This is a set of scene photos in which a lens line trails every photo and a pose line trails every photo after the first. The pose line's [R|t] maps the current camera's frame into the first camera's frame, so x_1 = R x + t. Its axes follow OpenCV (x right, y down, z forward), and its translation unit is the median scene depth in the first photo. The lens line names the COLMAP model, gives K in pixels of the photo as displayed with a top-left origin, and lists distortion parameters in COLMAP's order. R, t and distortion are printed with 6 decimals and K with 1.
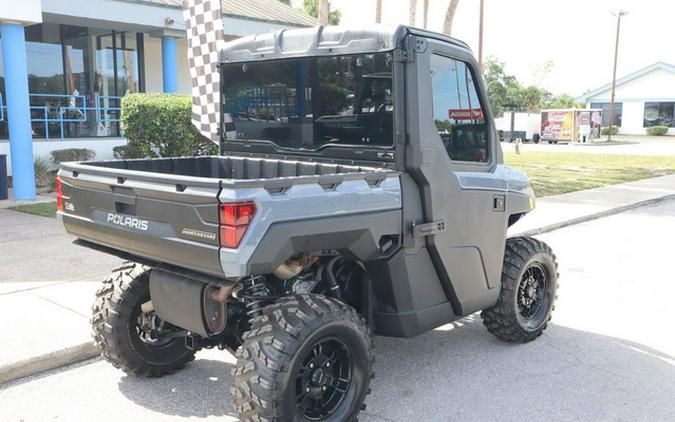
lens RADIAL K [[666.9, 0, 337.5], [0, 666.9, 211.0], [0, 0, 1]] dist [-0.017340, -0.001537]
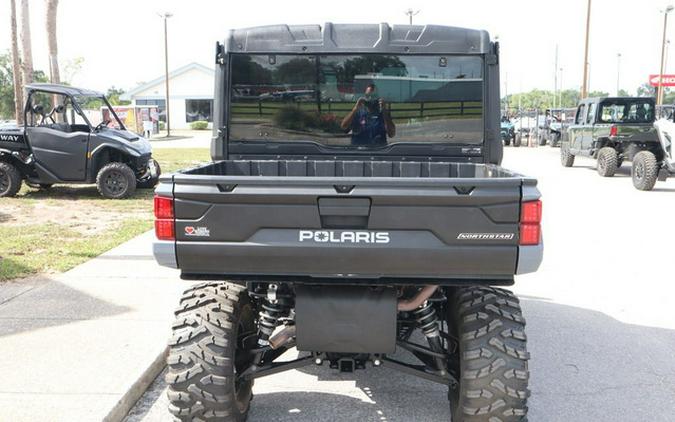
lens RADIAL K [[670.7, 0, 339.6], [0, 670.7, 193.7], [0, 0, 1]] dist [-0.045658, -0.009402]
pose [[0.764058, -0.076238, 0.640627, -0.641089], [0.089254, 0.995936, 0.012070, -0.037156], [-0.638943, 0.047956, 0.767757, 0.252836]]
